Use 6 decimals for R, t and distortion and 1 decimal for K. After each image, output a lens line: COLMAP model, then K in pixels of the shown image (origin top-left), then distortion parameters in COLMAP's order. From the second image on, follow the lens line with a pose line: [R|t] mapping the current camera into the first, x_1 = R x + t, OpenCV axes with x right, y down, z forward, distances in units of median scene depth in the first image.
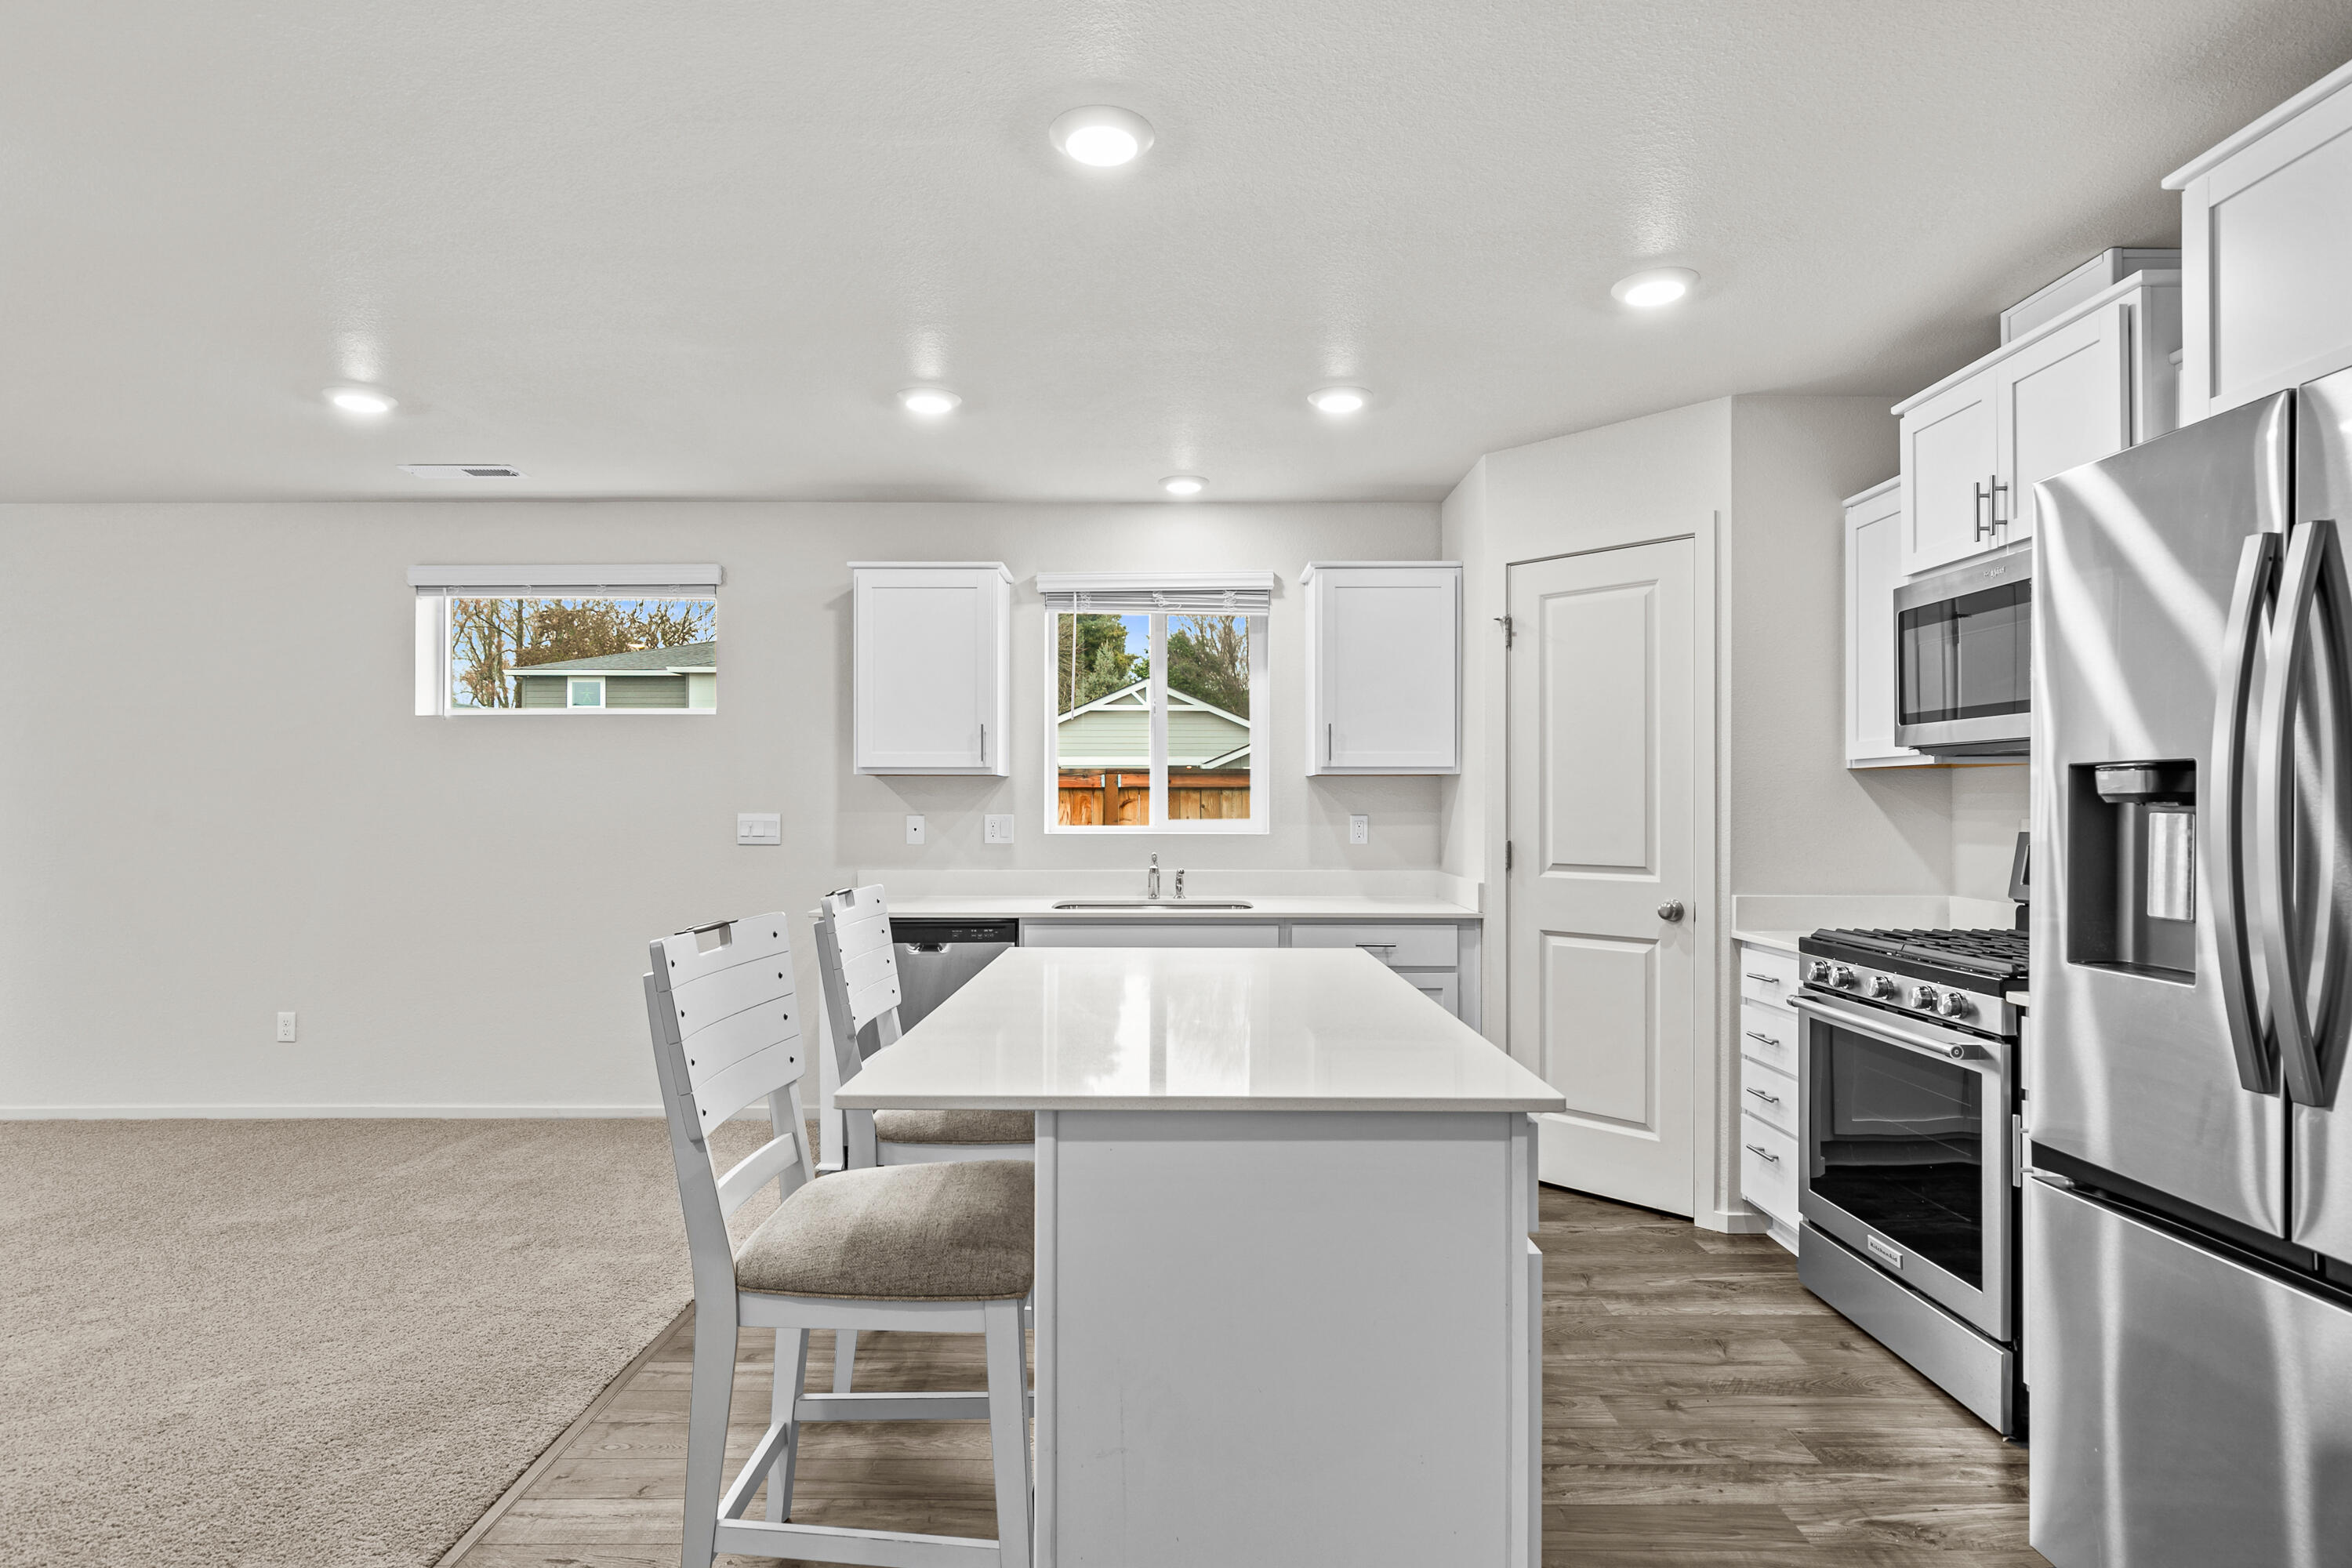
lens RADIAL K [[1192.2, 0, 1172.1], [0, 1192.2, 804.6], [0, 0, 1]] dist [0.002135, 0.000717]
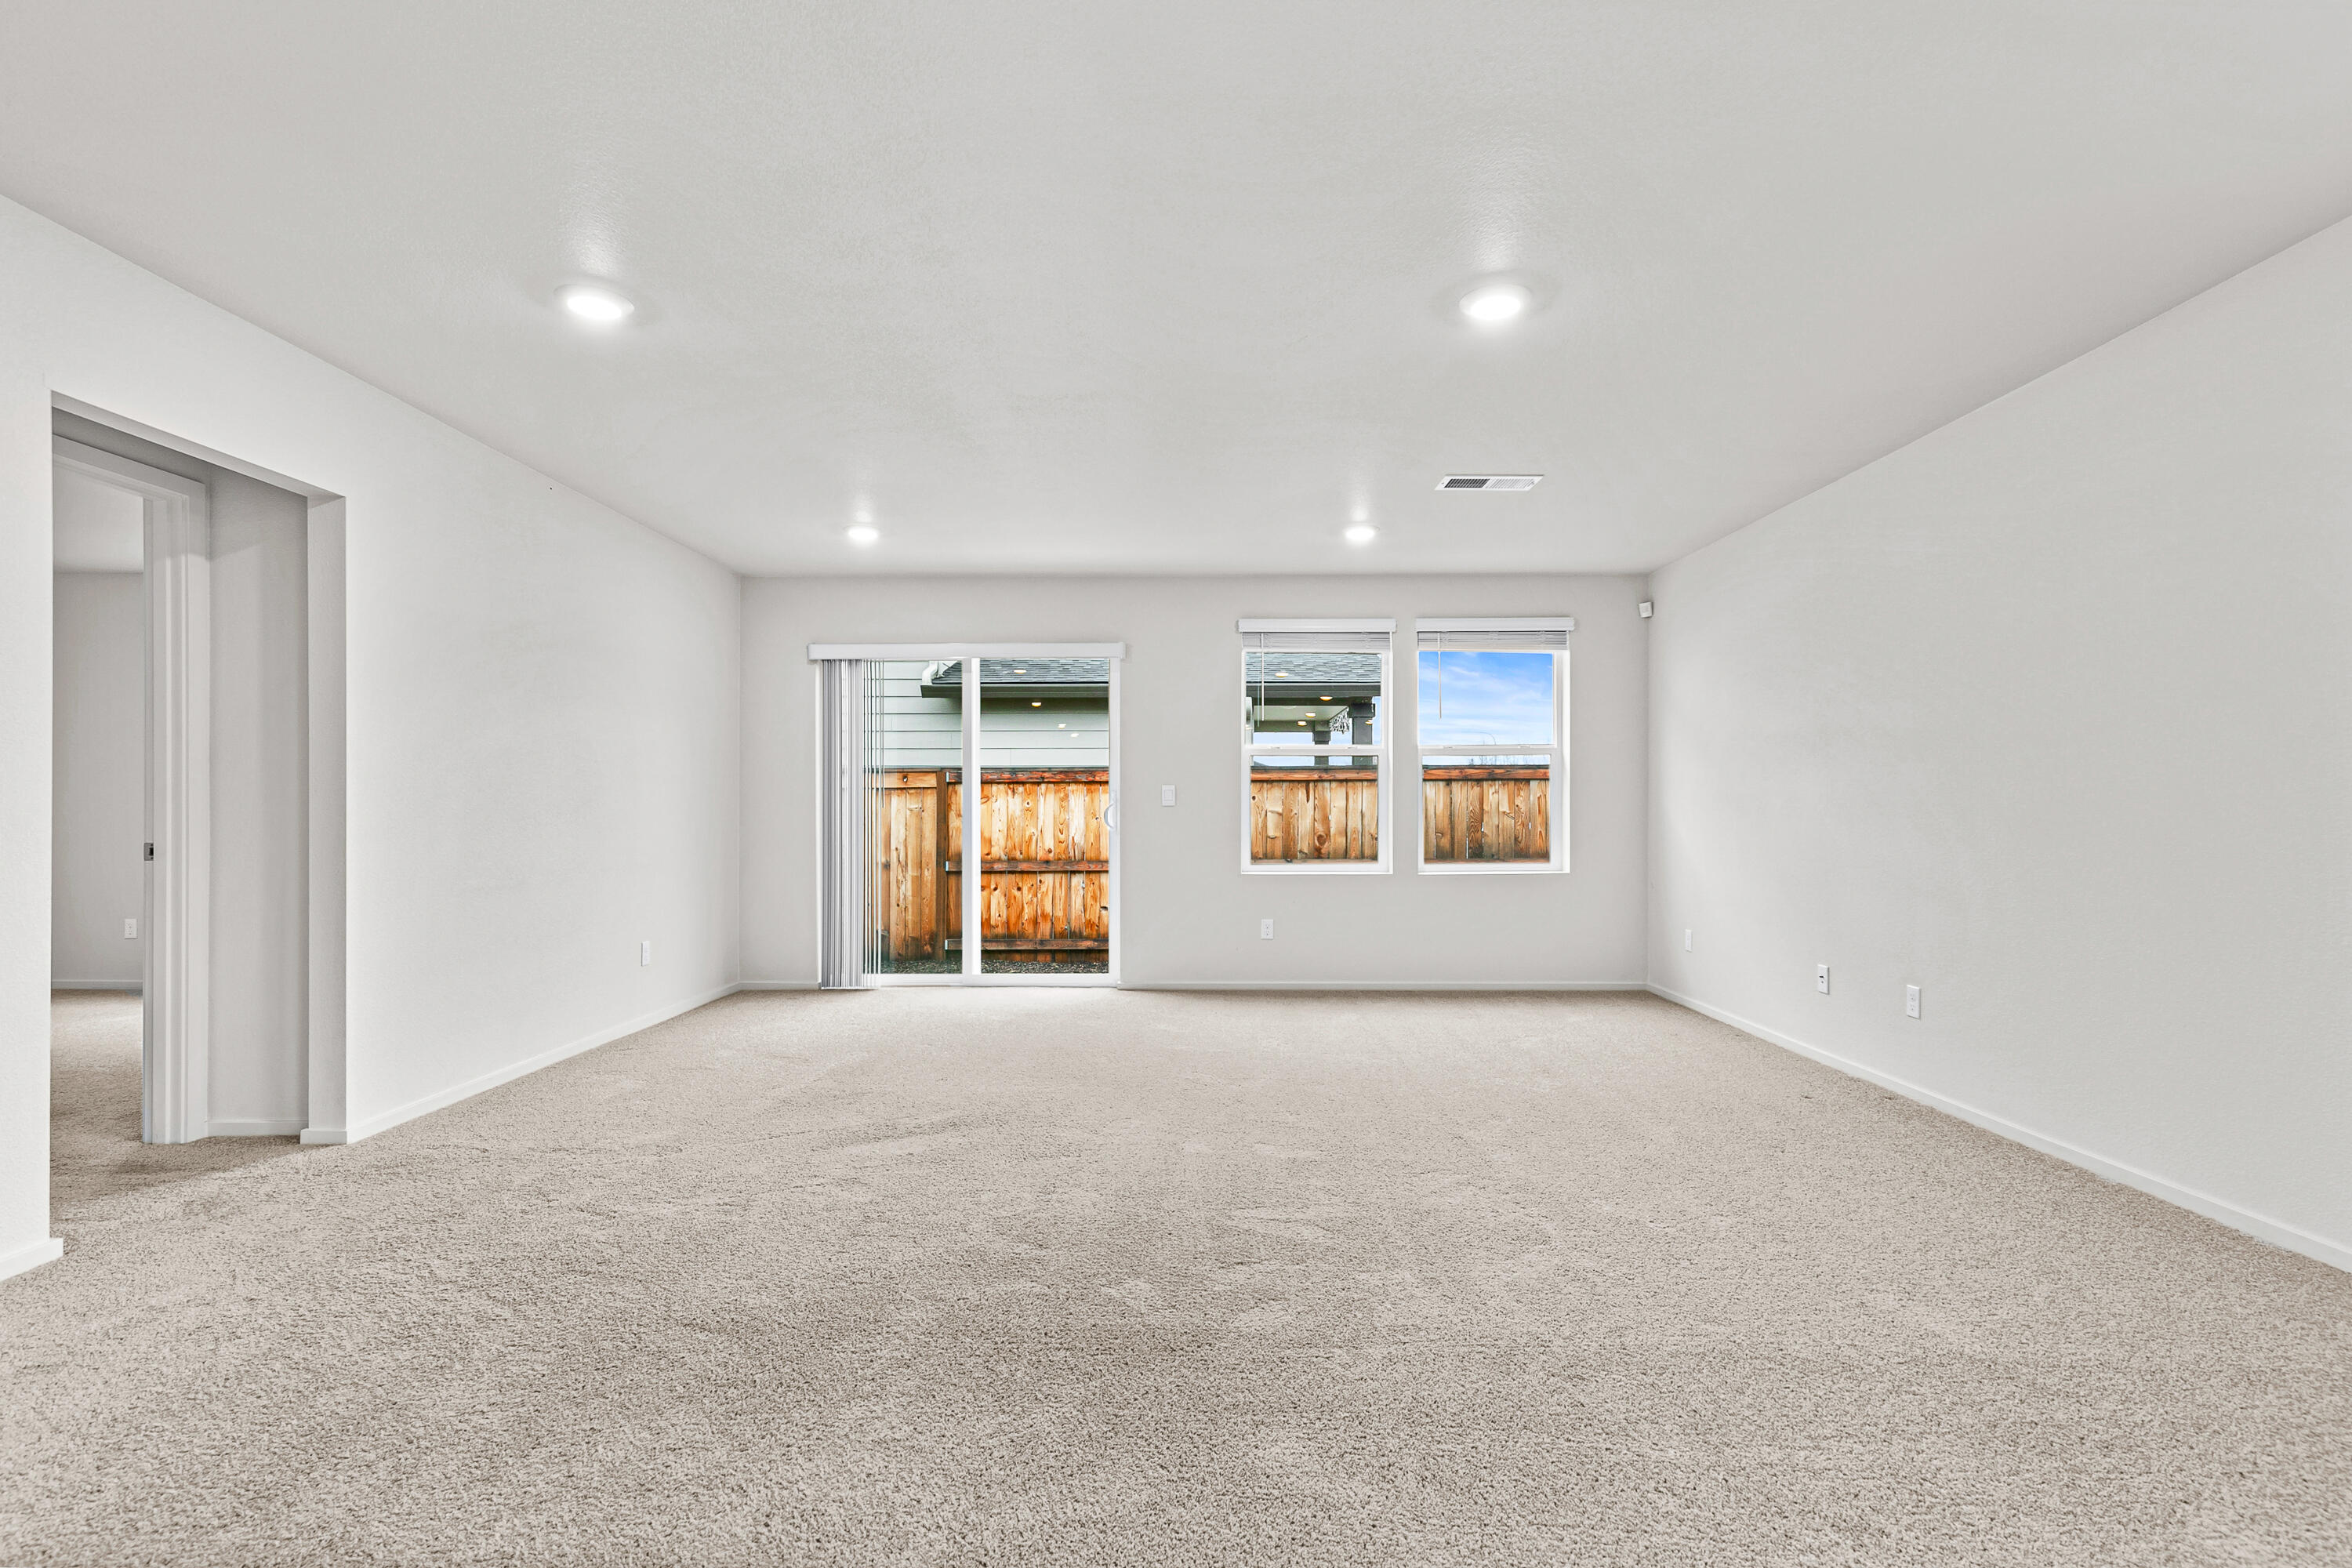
lens RADIAL K [[1089.0, 0, 1192.6], [0, 1089.0, 824.5], [0, 0, 1]] dist [0.009016, -0.000639]
pose [[0.001743, 0.012644, -0.999919, -0.335358], [-0.003722, 0.999913, 0.012637, 0.047001], [0.999992, 0.003700, 0.001790, 0.530014]]
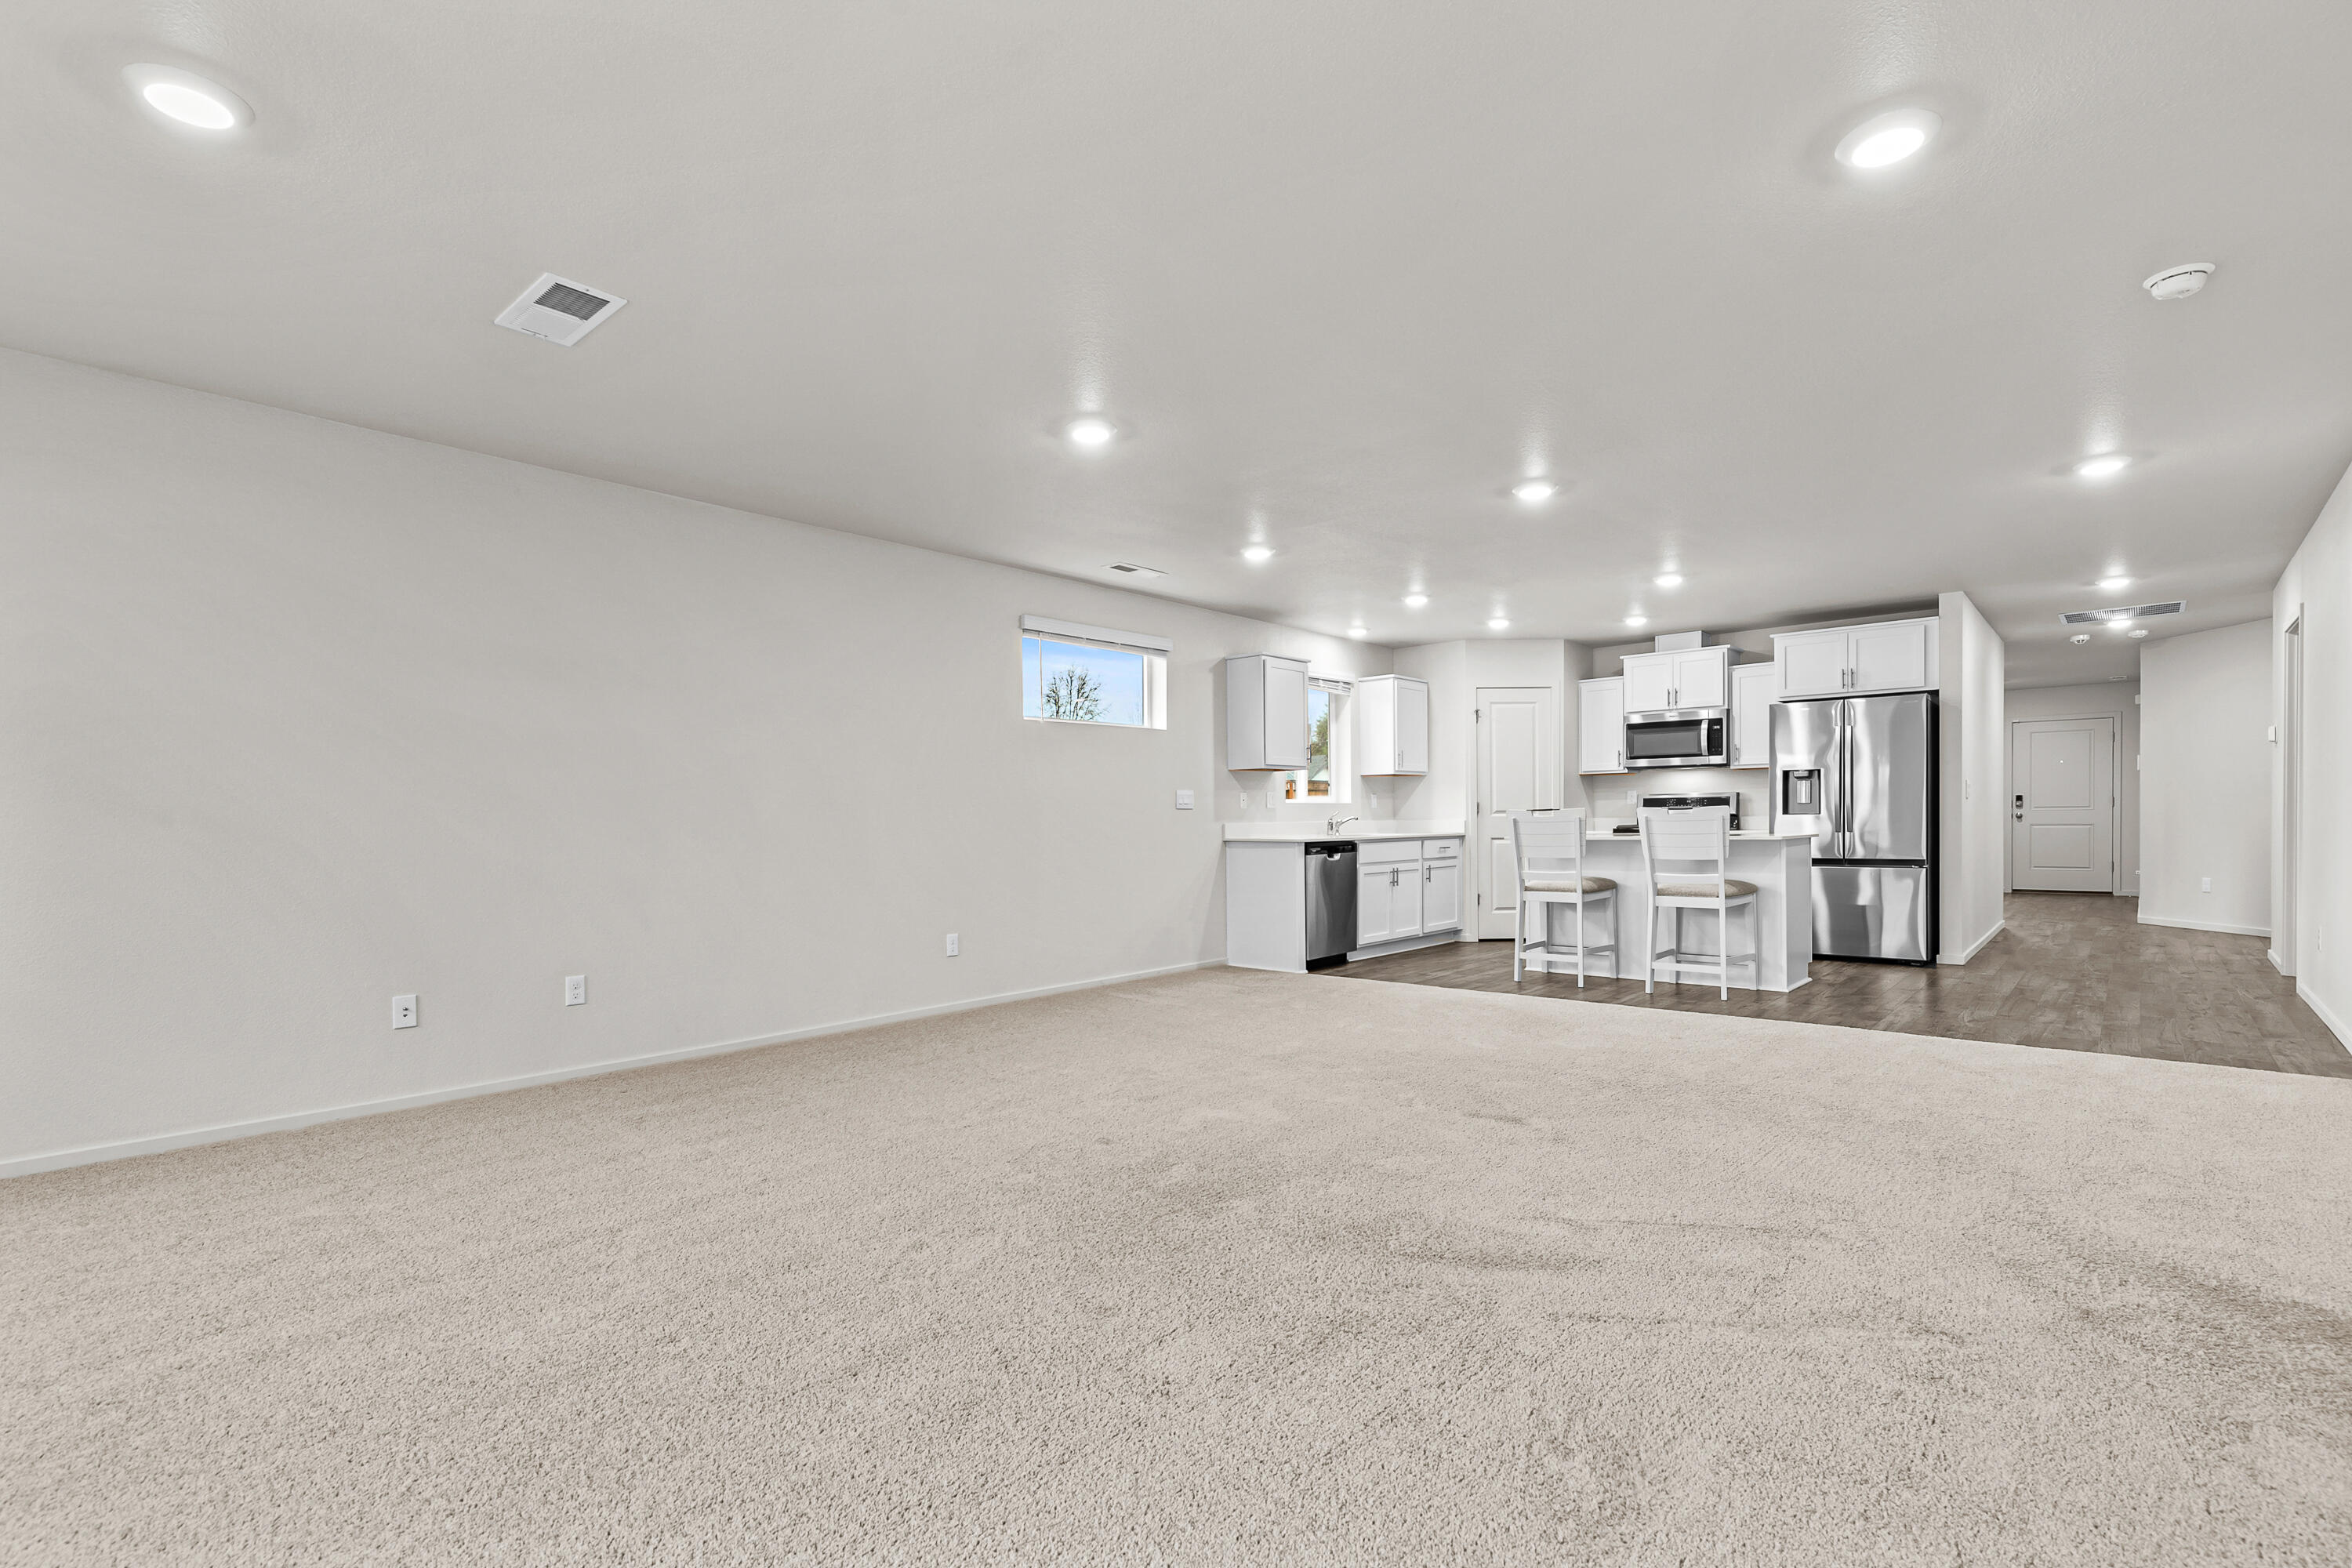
lens RADIAL K [[1075.1, 0, 1176.0], [0, 1075.1, 852.0], [0, 0, 1]] dist [0.001118, -0.000040]
pose [[0.660028, -0.031627, 0.750575, -1.802257], [0.012667, 0.999440, 0.030974, 0.056997], [-0.751134, -0.010936, 0.660059, 0.012300]]
